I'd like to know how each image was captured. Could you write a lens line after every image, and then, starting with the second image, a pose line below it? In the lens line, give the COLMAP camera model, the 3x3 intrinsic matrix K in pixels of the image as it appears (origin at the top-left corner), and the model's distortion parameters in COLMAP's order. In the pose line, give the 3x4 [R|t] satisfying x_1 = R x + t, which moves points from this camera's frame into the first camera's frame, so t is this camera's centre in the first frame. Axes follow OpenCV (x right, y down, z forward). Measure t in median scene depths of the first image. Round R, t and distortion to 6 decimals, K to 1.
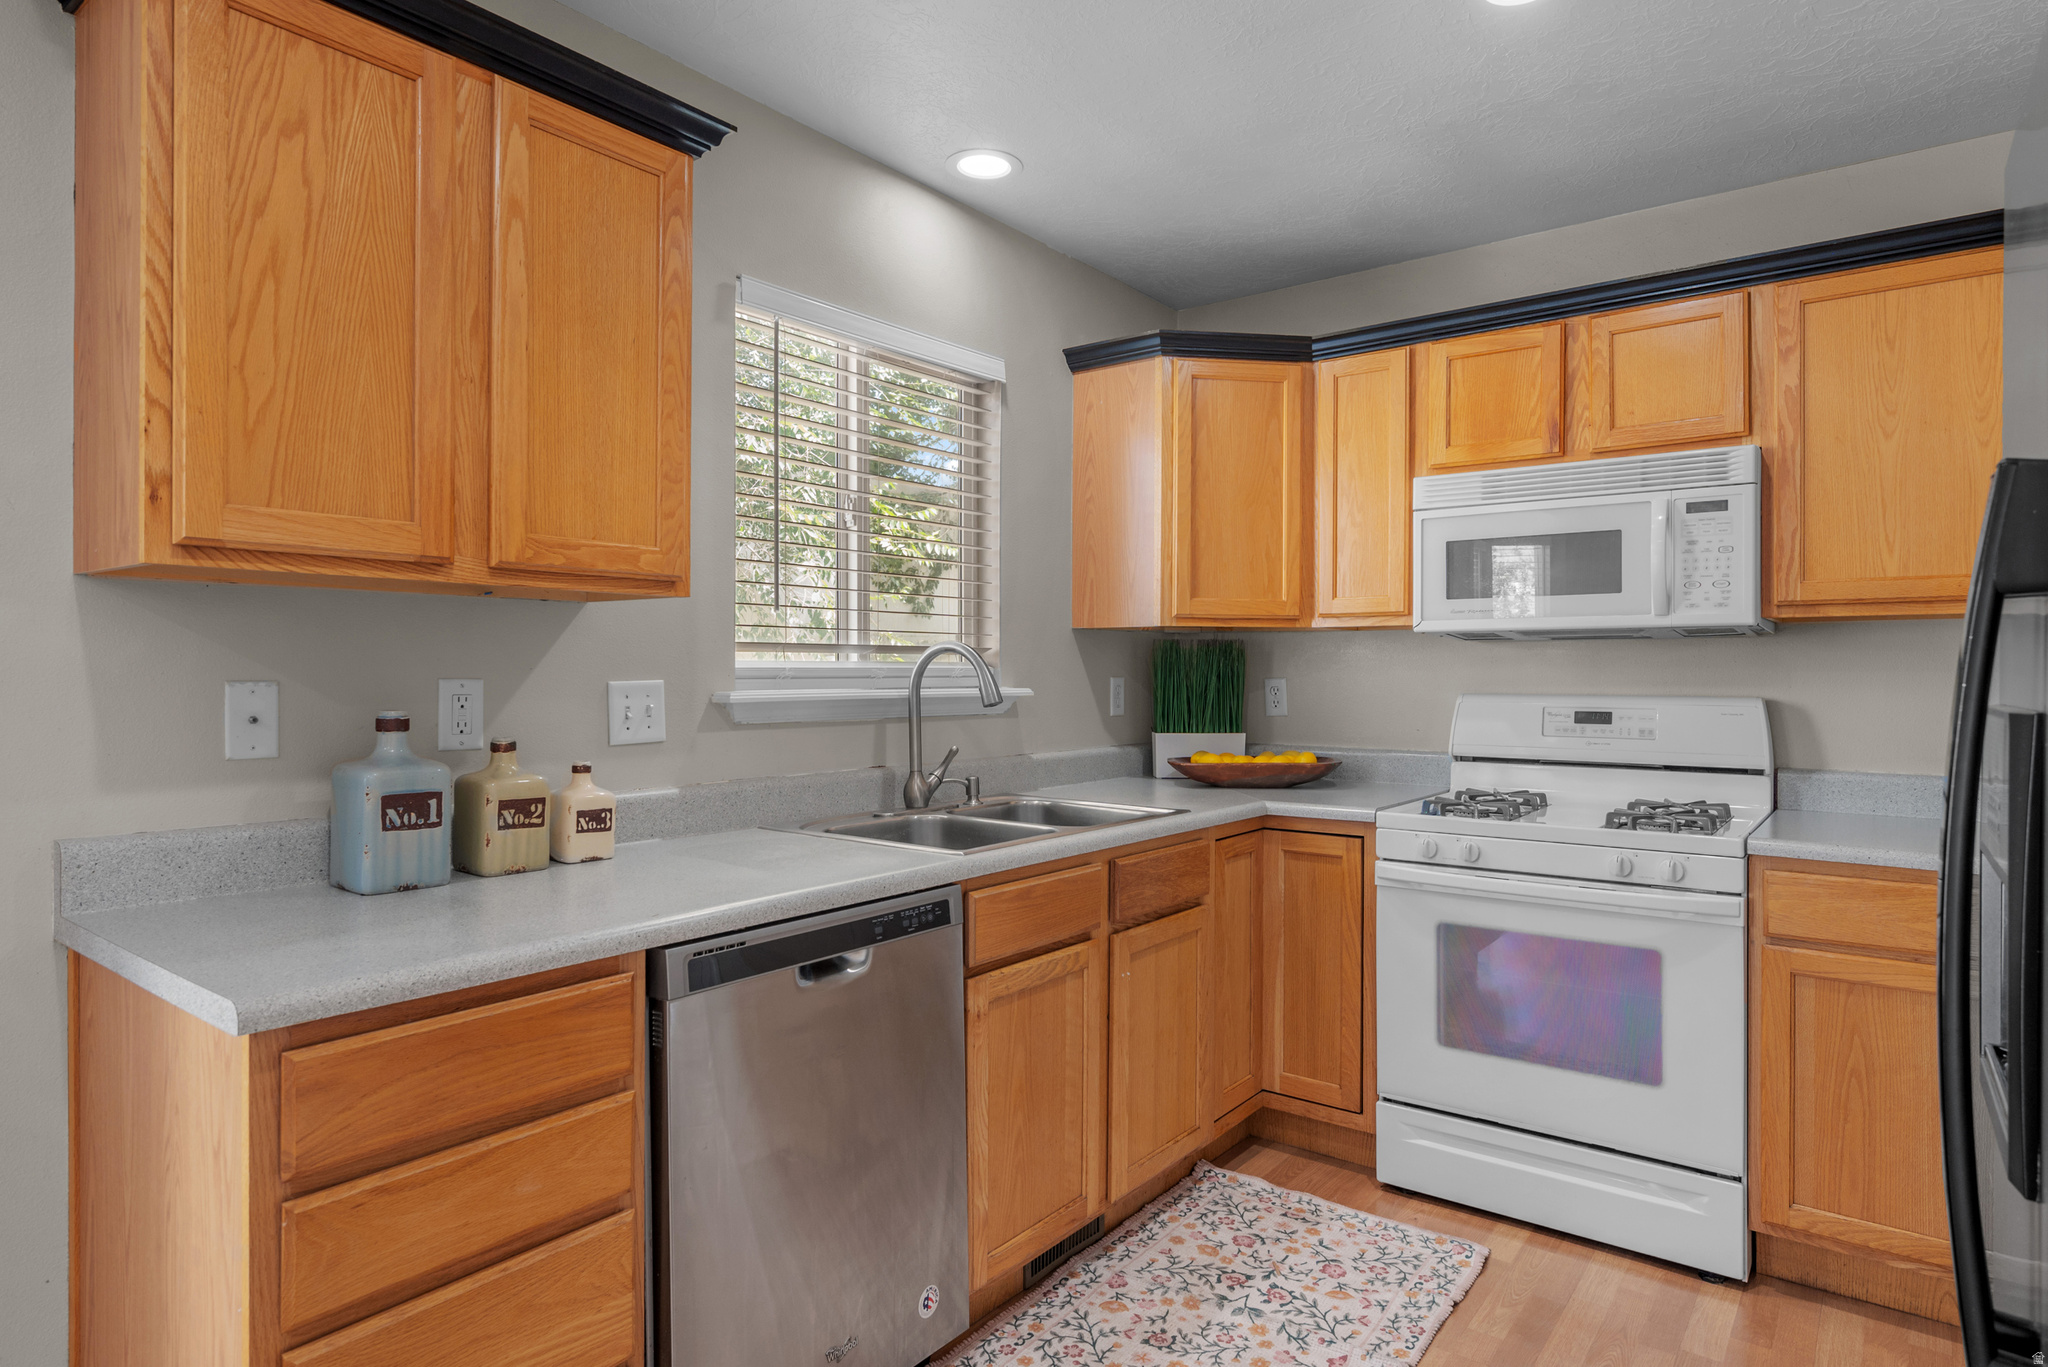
lens RADIAL K [[1155.1, 0, 1029.1], [0, 1155.1, 672.7], [0, 0, 1]] dist [-0.006475, 0.003262]
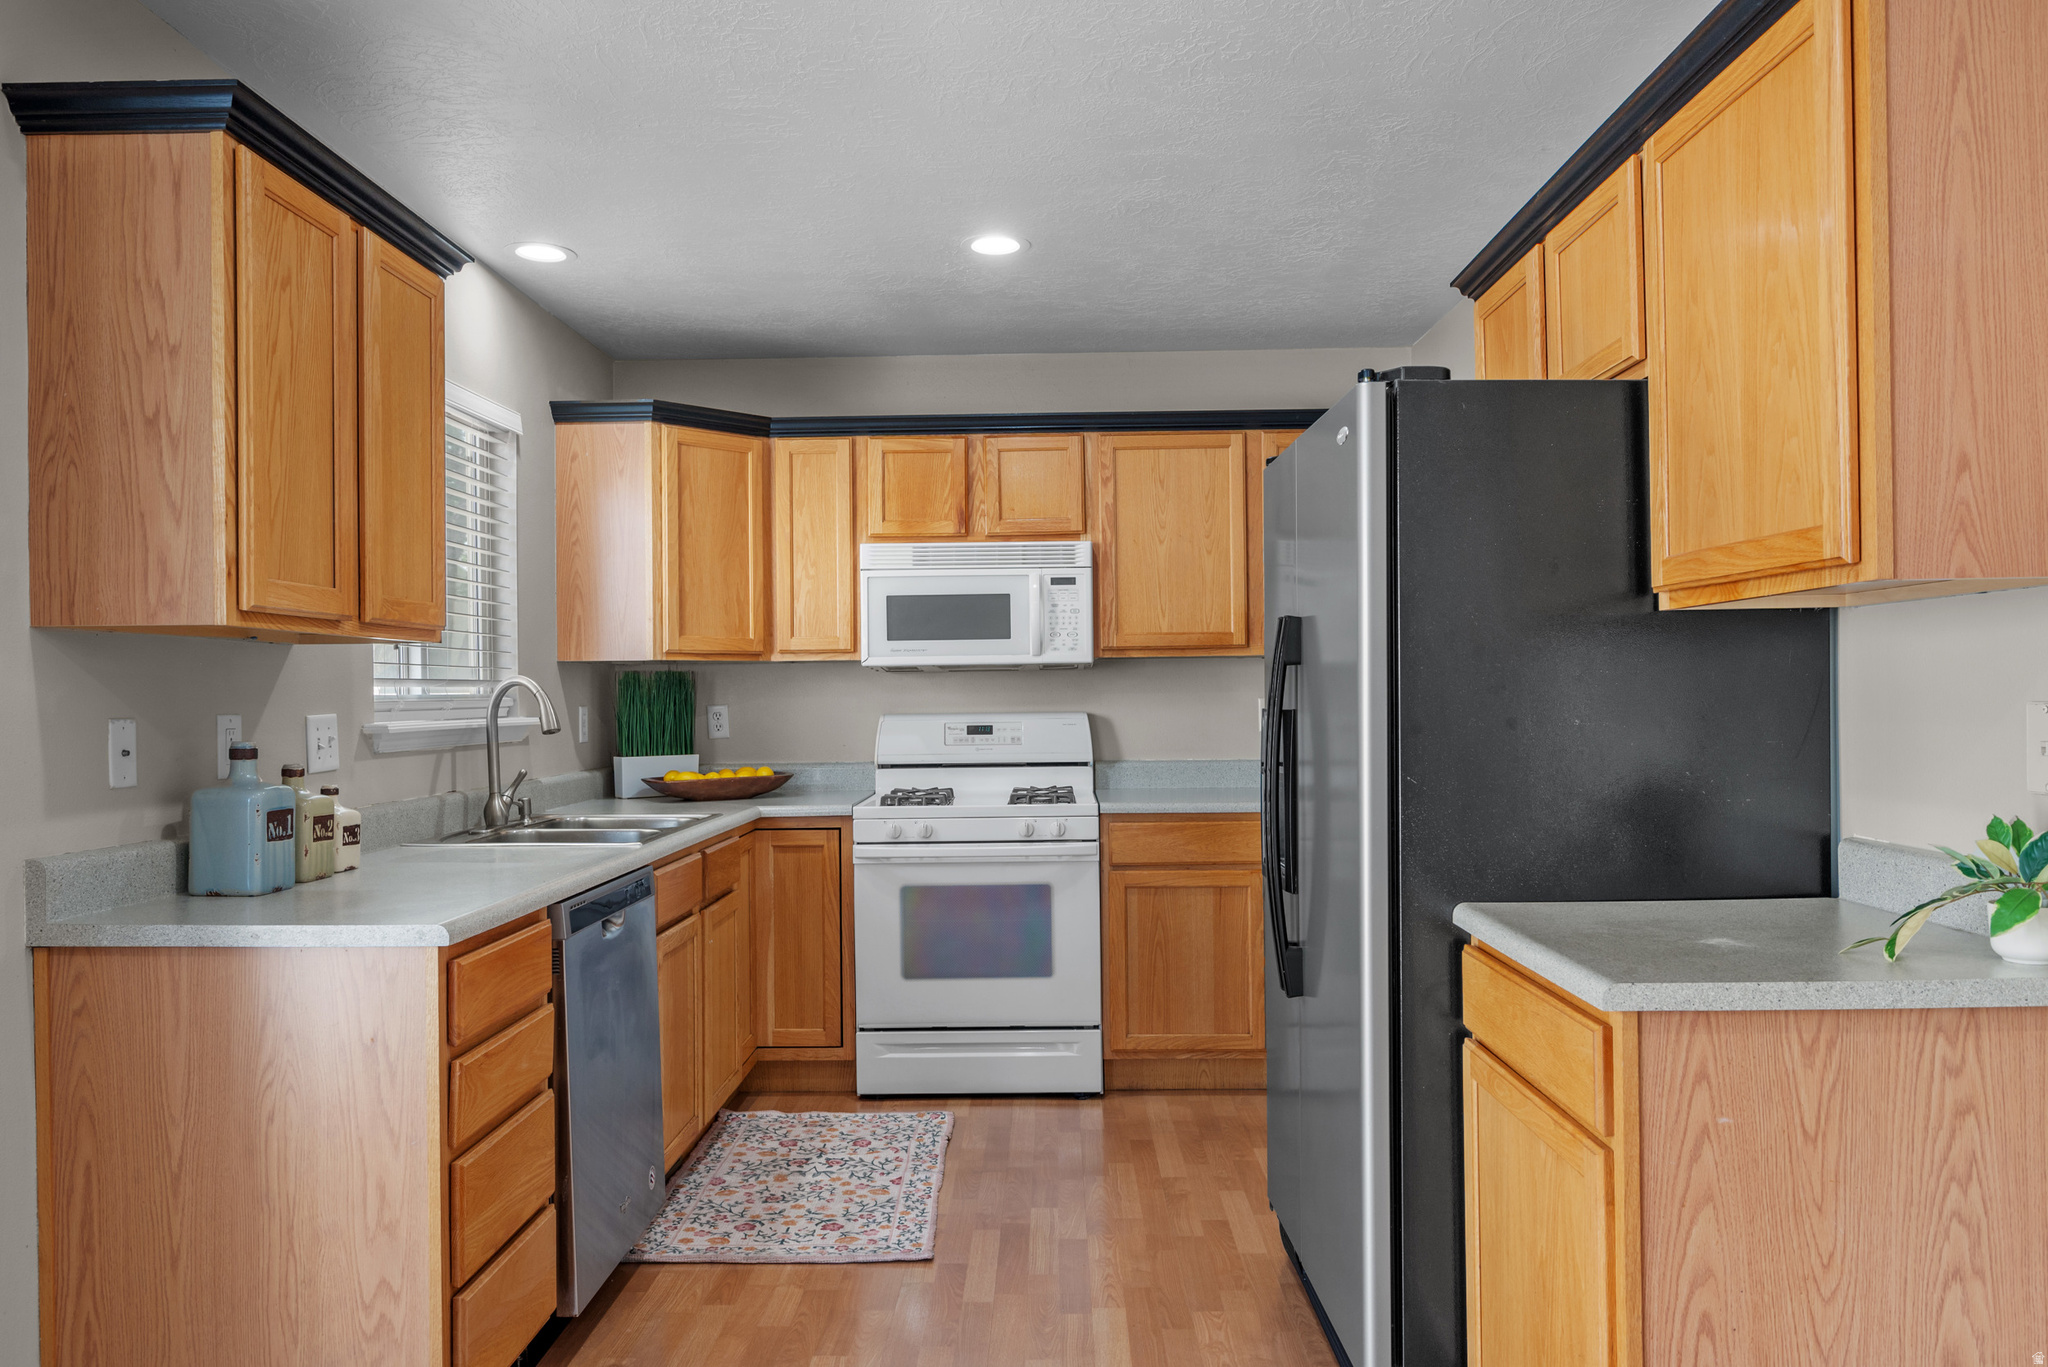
lens RADIAL K [[1430.4, 0, 1041.0], [0, 1430.4, 694.8], [0, 0, 1]] dist [0.002953, 0.000139]
pose [[0.801932, -0.011978, 0.597295, -0.515678], [0.013858, 0.999903, 0.001446, -0.003715], [-0.597255, 0.007118, 0.802020, -0.431110]]
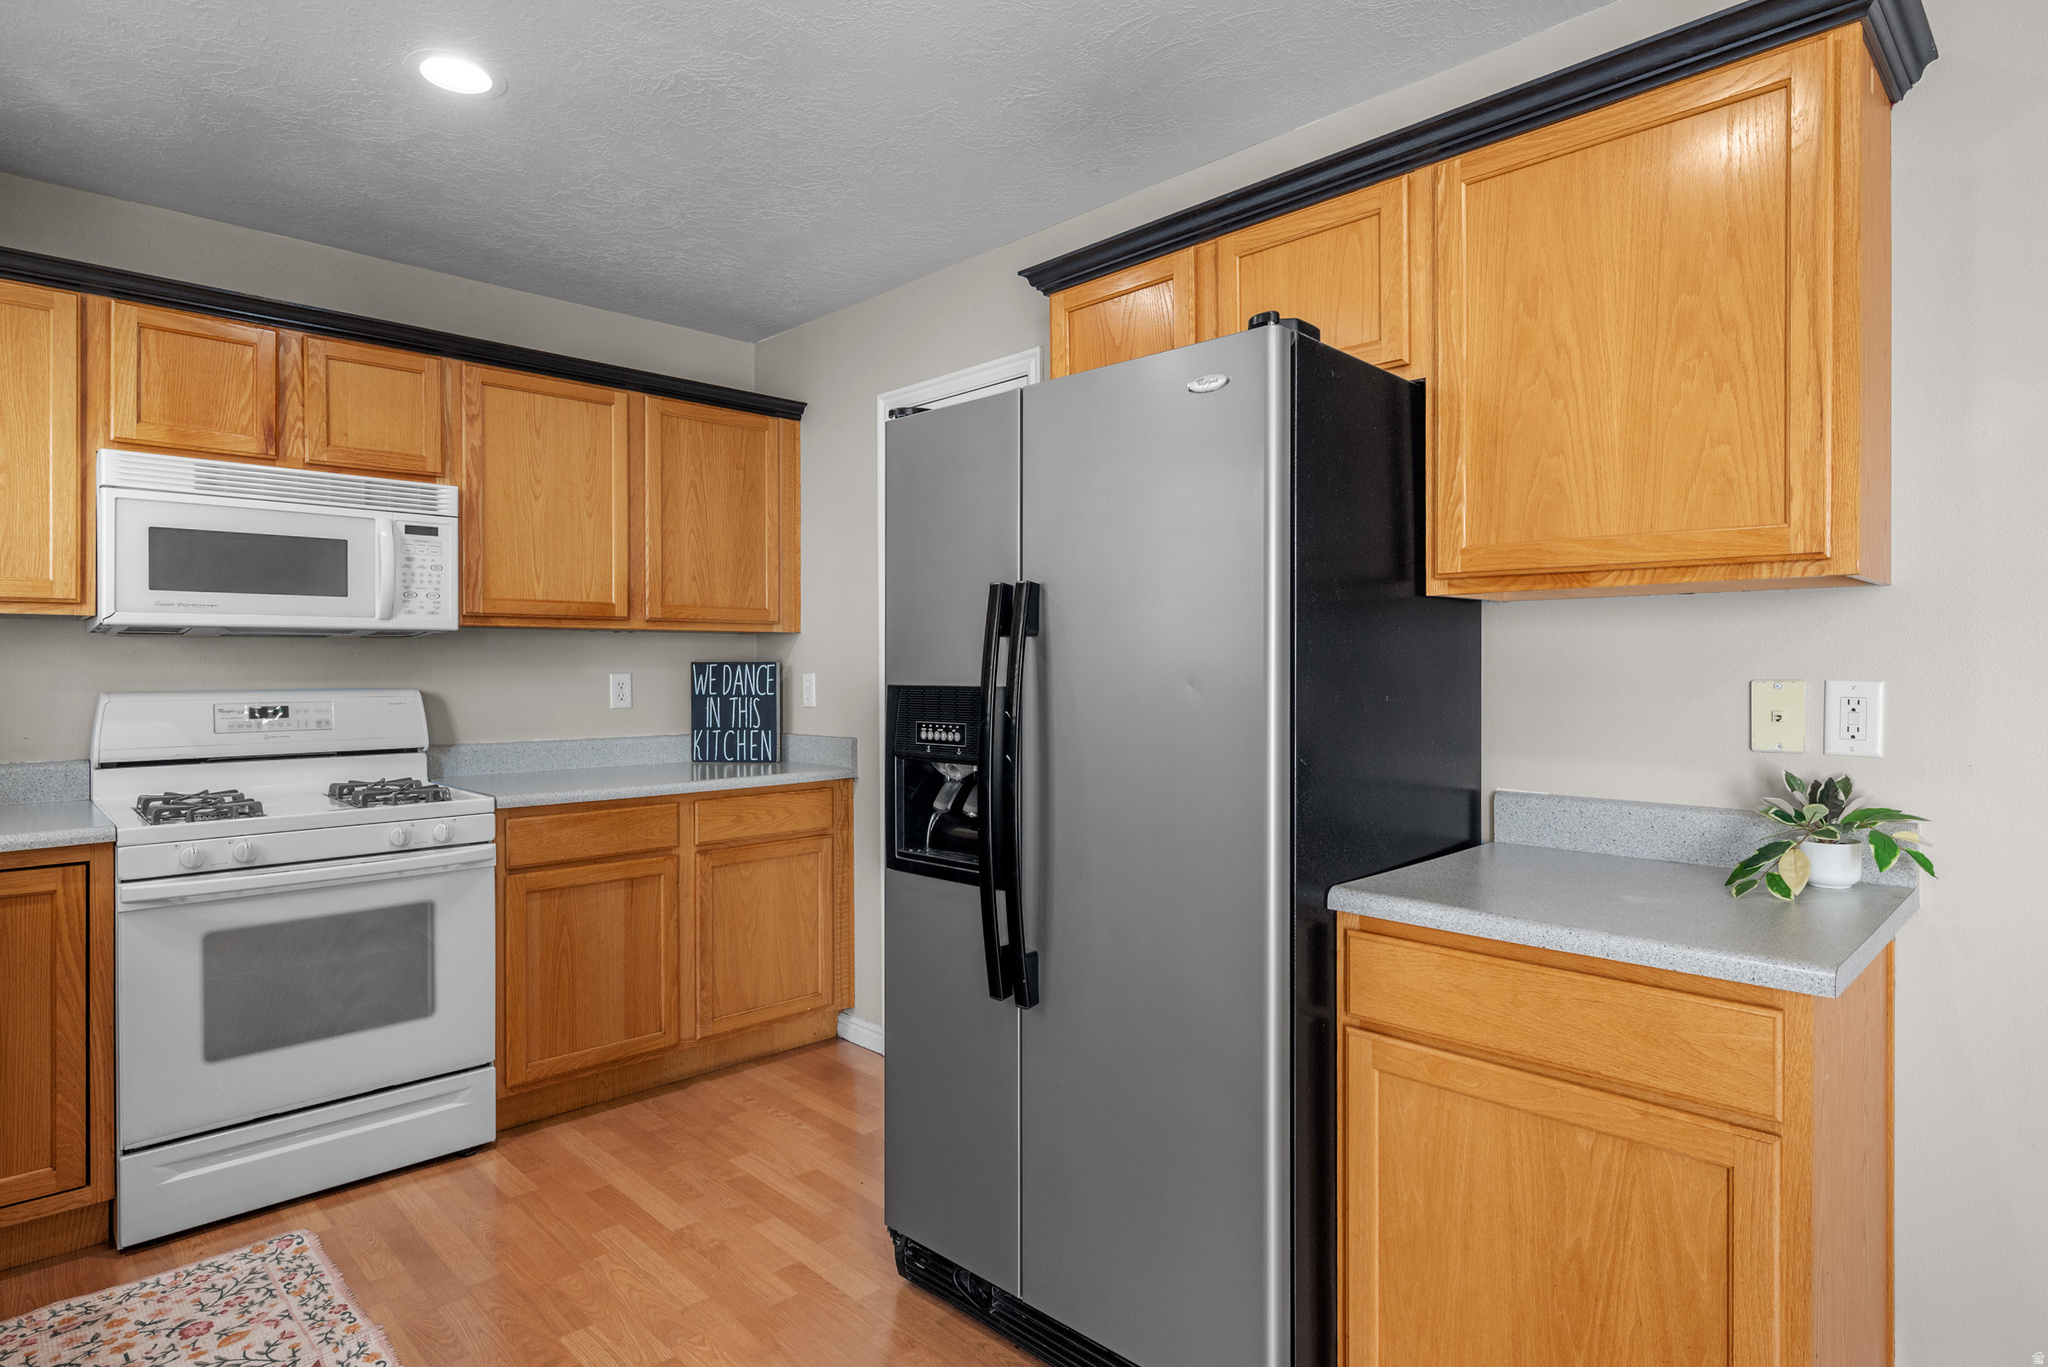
lens RADIAL K [[1093.9, 0, 1026.0], [0, 1093.9, 670.9], [0, 0, 1]] dist [-0.001785, 0.001018]
pose [[0.146120, -0.006035, 0.989248, -0.450678], [0.002084, 0.999981, 0.005793, -0.003090], [-0.989265, 0.001215, 0.146130, 0.210048]]
